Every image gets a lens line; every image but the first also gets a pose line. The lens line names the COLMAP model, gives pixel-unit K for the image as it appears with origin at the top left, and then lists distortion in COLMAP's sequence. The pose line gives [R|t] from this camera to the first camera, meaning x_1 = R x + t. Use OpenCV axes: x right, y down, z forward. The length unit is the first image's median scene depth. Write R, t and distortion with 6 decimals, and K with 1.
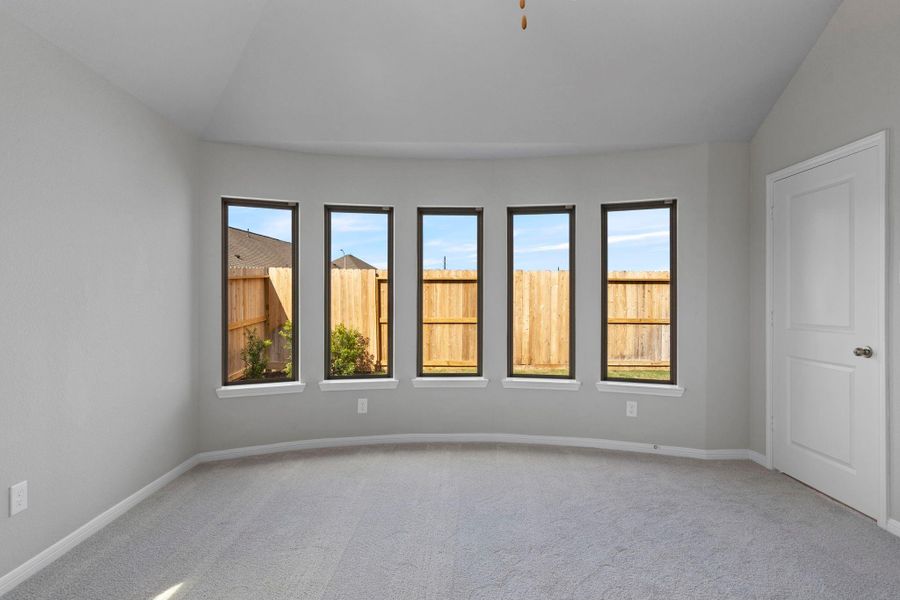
lens RADIAL K [[475.9, 0, 451.0], [0, 475.9, 296.4], [0, 0, 1]] dist [-0.001951, 0.000316]
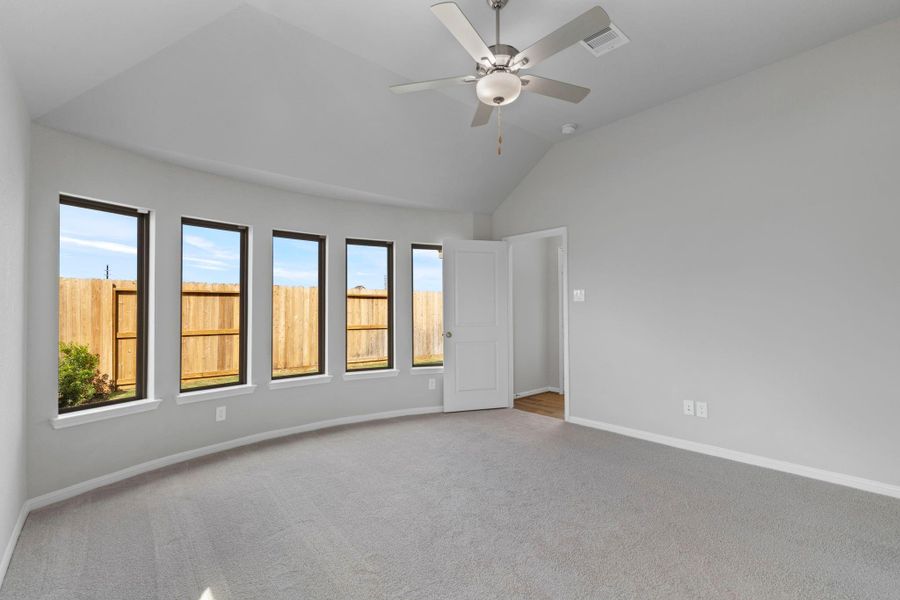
lens RADIAL K [[405.2, 0, 452.1], [0, 405.2, 302.3], [0, 0, 1]] dist [-0.003910, 0.000042]
pose [[0.767972, 0.006473, 0.640450, -0.149790], [0.003216, 0.999897, -0.013962, -0.000140], [-0.640475, 0.012782, 0.767873, -0.003692]]
